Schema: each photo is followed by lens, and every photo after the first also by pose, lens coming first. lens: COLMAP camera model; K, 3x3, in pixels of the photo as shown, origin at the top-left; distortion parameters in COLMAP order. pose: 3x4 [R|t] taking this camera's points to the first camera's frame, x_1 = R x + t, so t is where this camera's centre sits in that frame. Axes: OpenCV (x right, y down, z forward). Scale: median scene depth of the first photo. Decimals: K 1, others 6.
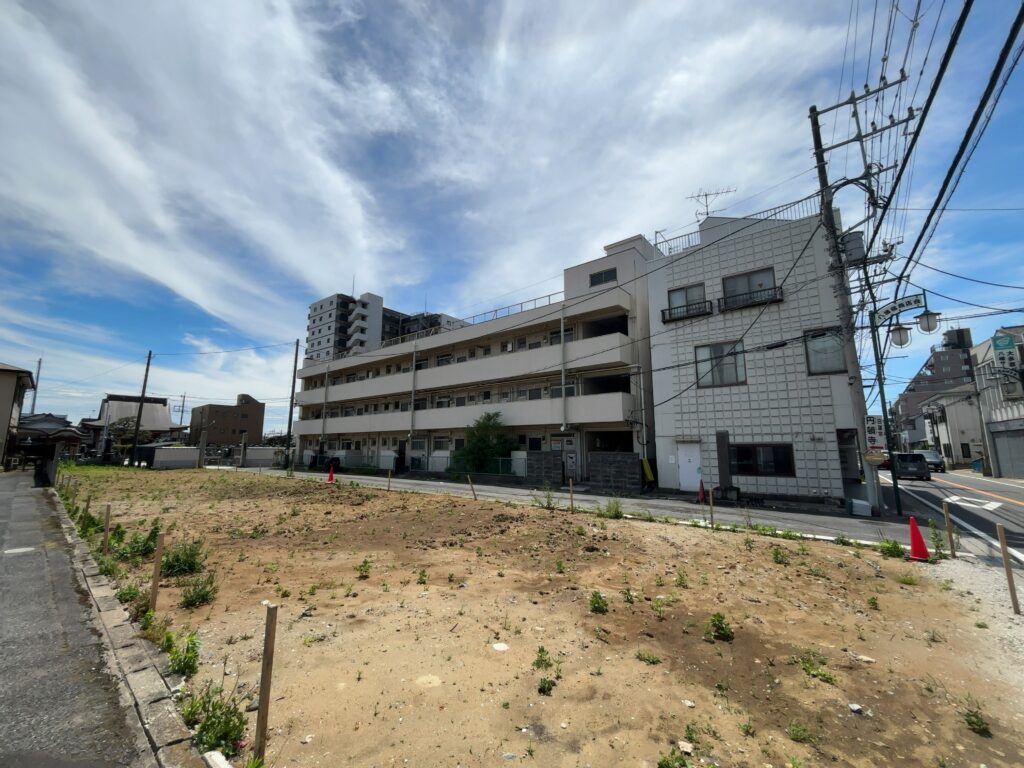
lens RADIAL K [[413.0, 0, 512.0], [0, 413.0, 384.0], [0, 0, 1]] dist [0.001774, 0.000439]
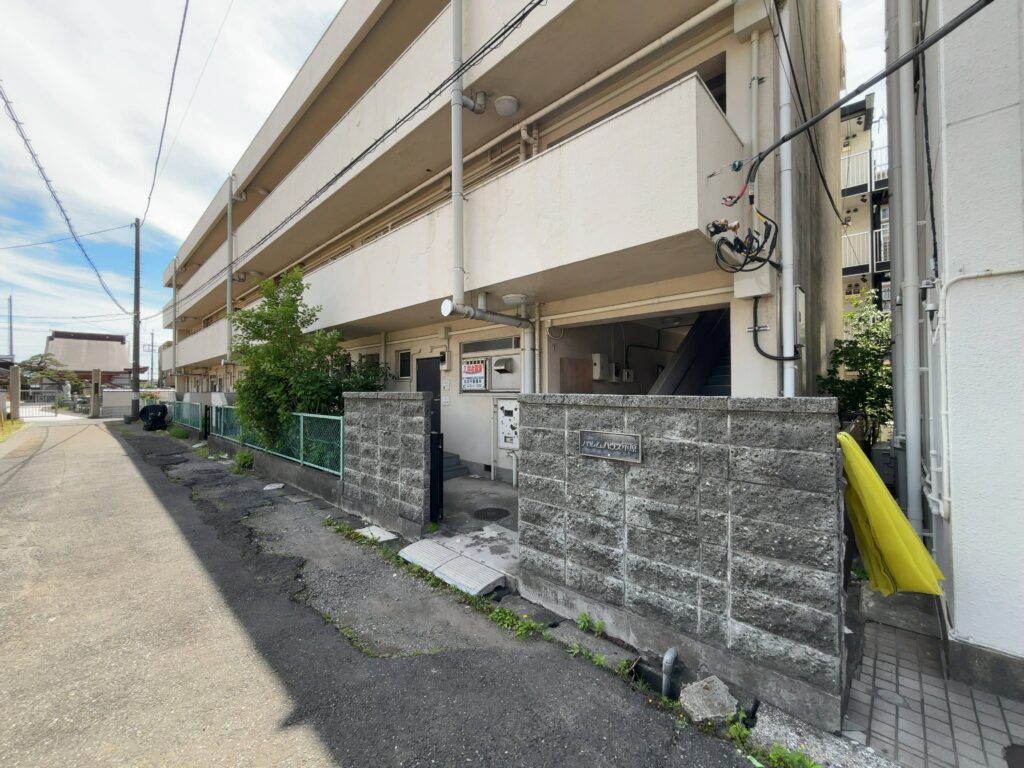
lens RADIAL K [[413.0, 0, 512.0], [0, 413.0, 384.0], [0, 0, 1]] dist [0.001774, 0.000439]
pose [[0.997349, -0.015007, -0.071201, 0.168069], [0.024891, 0.989832, 0.140044, 0.110133], [0.068375, -0.141445, 0.987582, 0.676847]]
